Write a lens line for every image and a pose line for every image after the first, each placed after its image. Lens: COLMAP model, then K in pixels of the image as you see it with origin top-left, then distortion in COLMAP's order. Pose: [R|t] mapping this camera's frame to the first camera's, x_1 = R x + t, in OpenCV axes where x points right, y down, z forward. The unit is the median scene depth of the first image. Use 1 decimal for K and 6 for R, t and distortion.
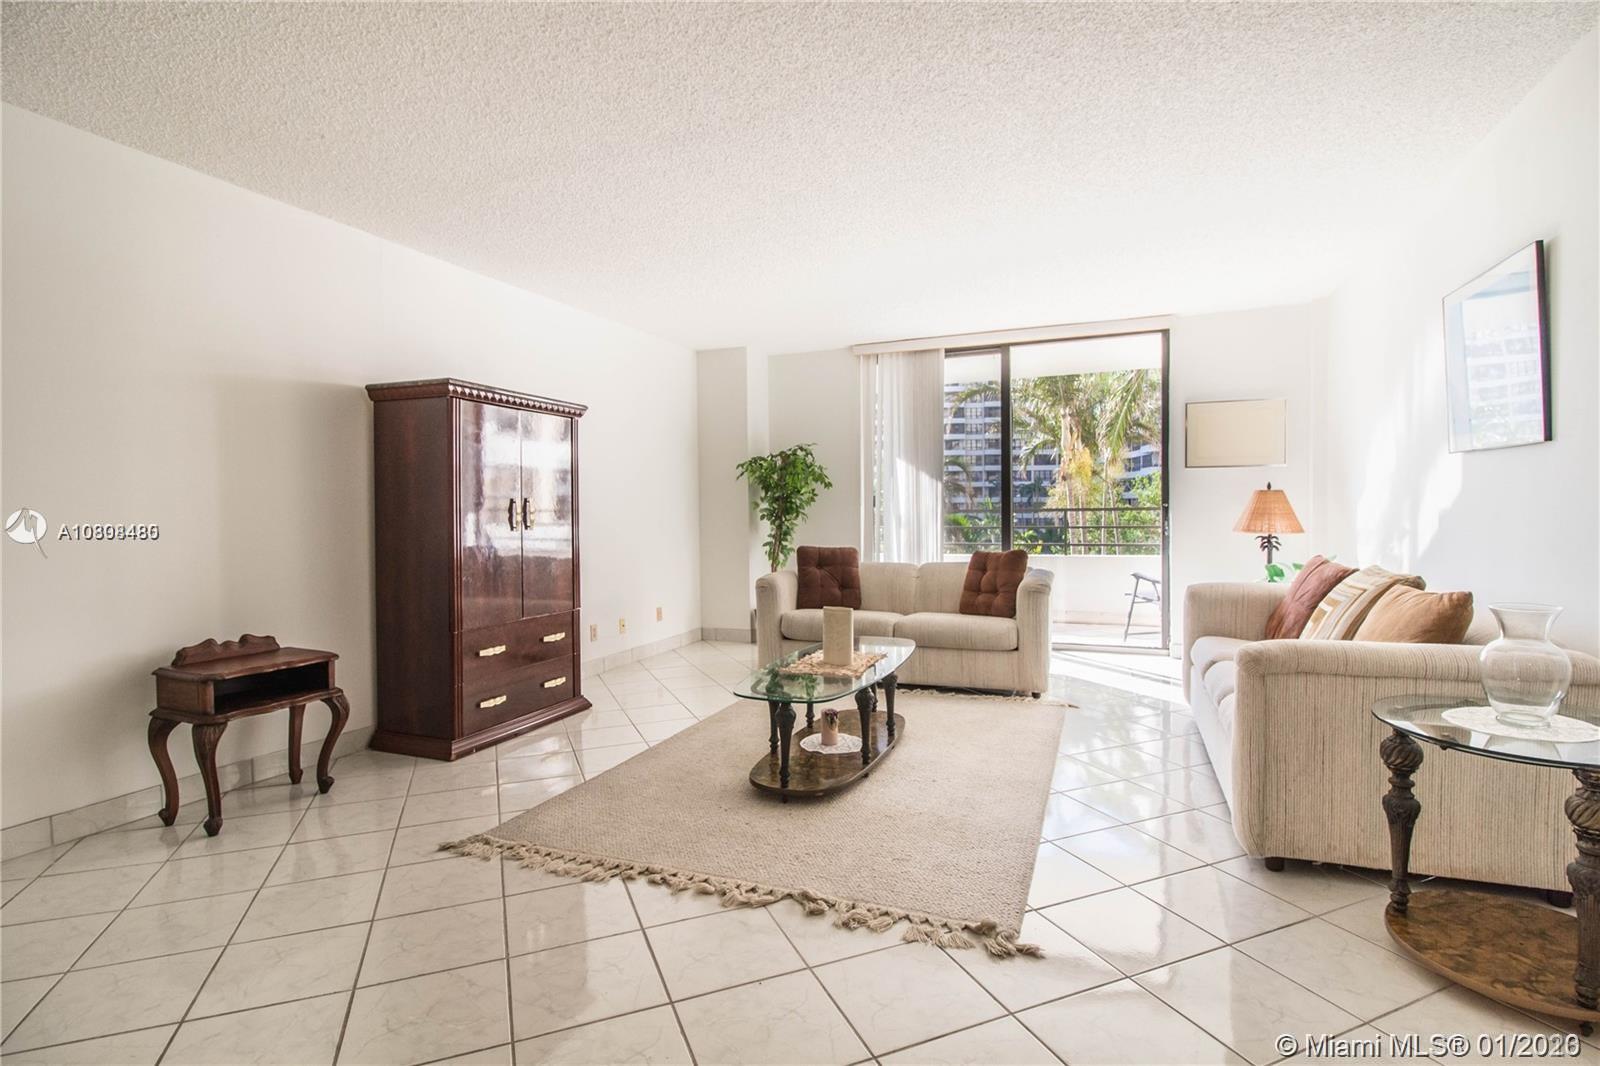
lens RADIAL K [[739.9, 0, 808.4], [0, 739.9, 525.5], [0, 0, 1]] dist [-0.001873, -0.009391]
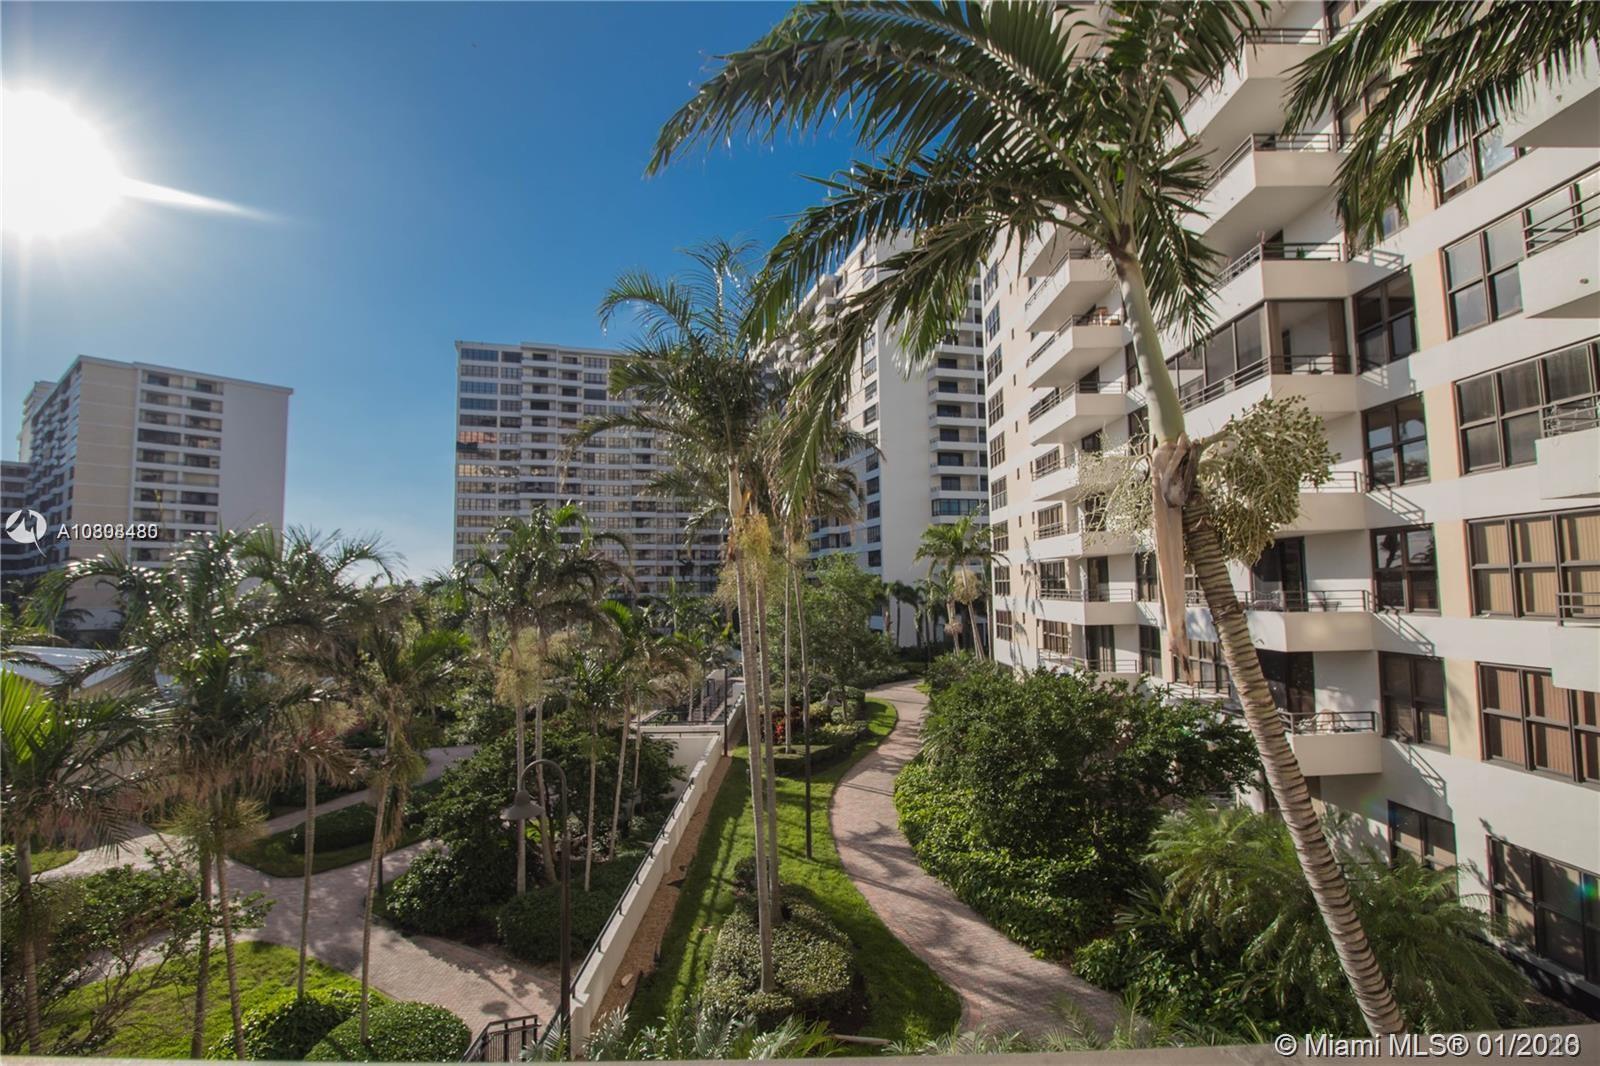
lens RADIAL K [[739.9, 0, 808.4], [0, 739.9, 525.5], [0, 0, 1]] dist [-0.001873, -0.009391]
pose [[0.918331, 0.025325, 0.395003, 0.547128], [0.016716, 0.994579, -0.102630, -0.085790], [-0.395460, 0.100852, 0.912929, 1.359363]]
